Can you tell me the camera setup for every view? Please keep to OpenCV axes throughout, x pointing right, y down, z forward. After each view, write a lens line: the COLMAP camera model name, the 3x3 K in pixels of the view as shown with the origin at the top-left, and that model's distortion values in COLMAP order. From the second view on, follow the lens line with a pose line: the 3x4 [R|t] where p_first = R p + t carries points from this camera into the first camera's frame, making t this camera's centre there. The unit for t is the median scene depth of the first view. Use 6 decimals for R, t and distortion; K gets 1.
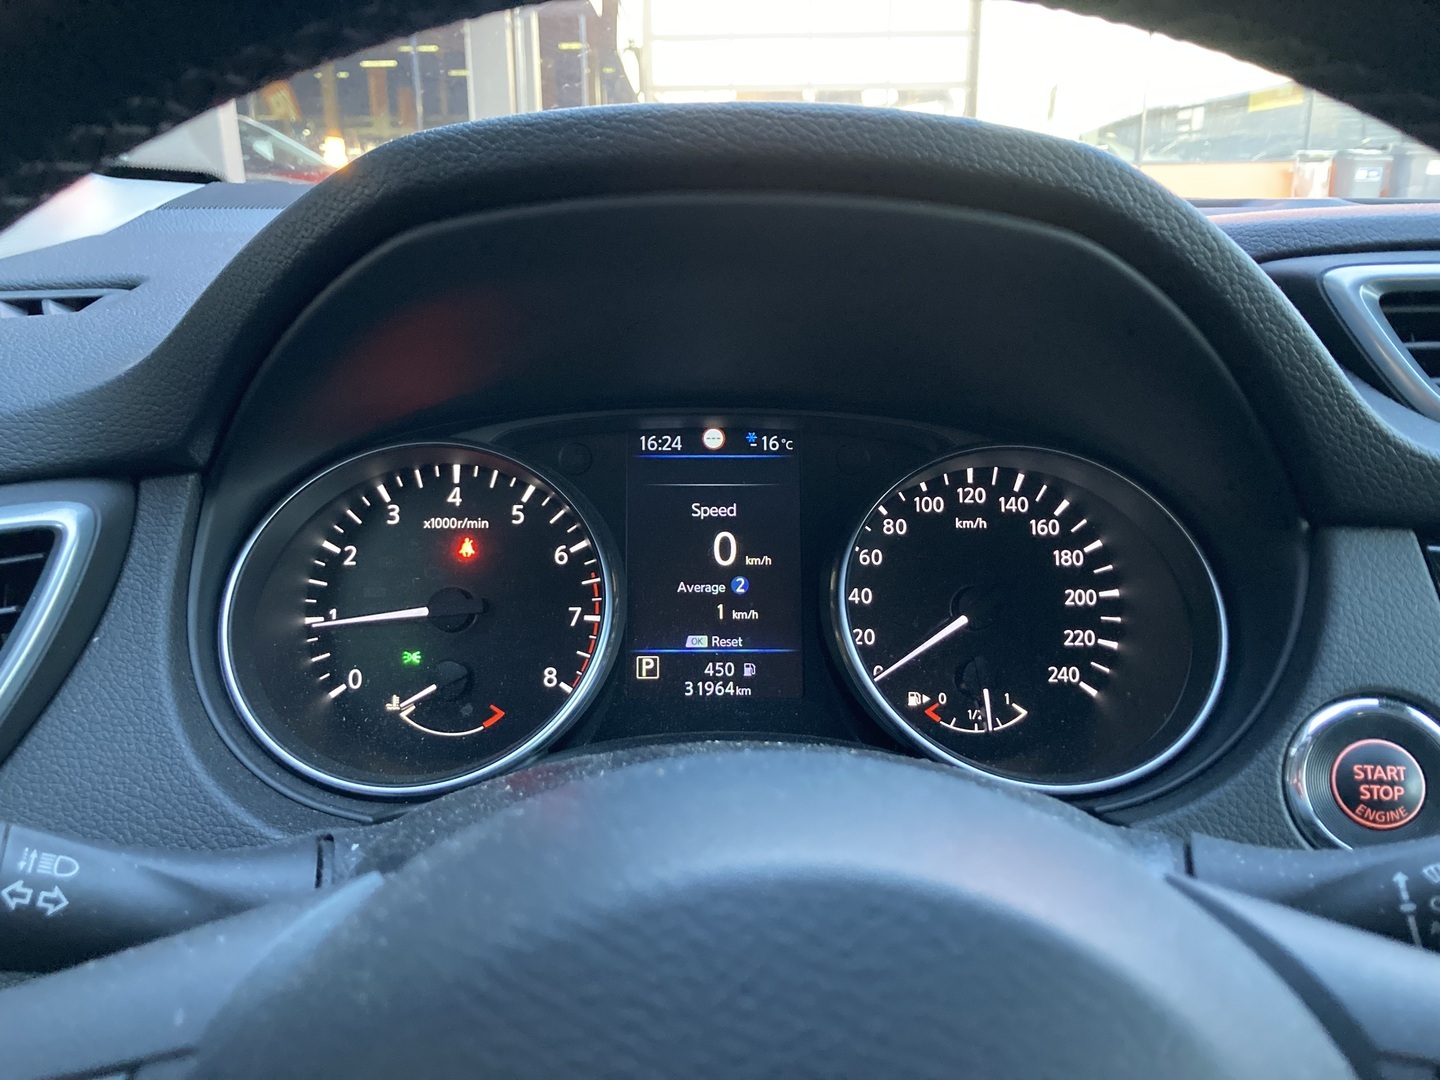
lens RADIAL K [[1153.2, 0, 717.0], [0, 1153.2, 540.7], [0, 0, 1]] dist [0.006702, -0.003611]
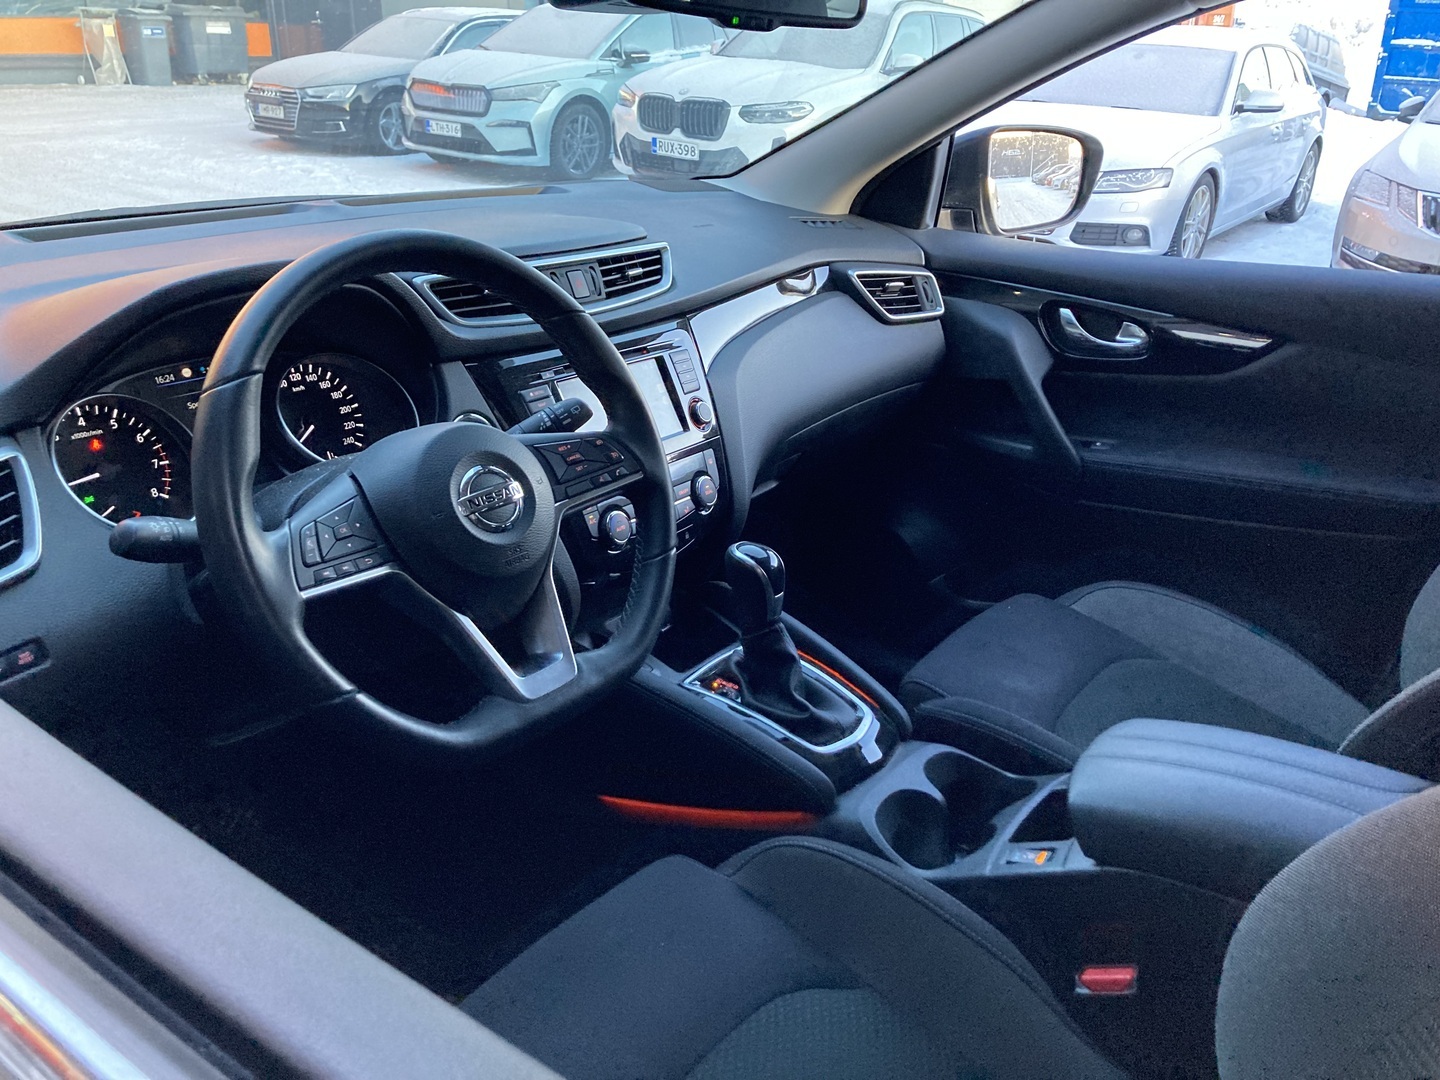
lens RADIAL K [[1153.2, 0, 719.3], [0, 1153.2, 541.0], [0, 0, 1]] dist [0.006702, -0.003611]
pose [[0.599191, -0.286627, 0.747540, -1.150430], [0.193448, 0.957883, 0.212220, -0.051939], [-0.776884, 0.017450, 0.629402, -1.200666]]
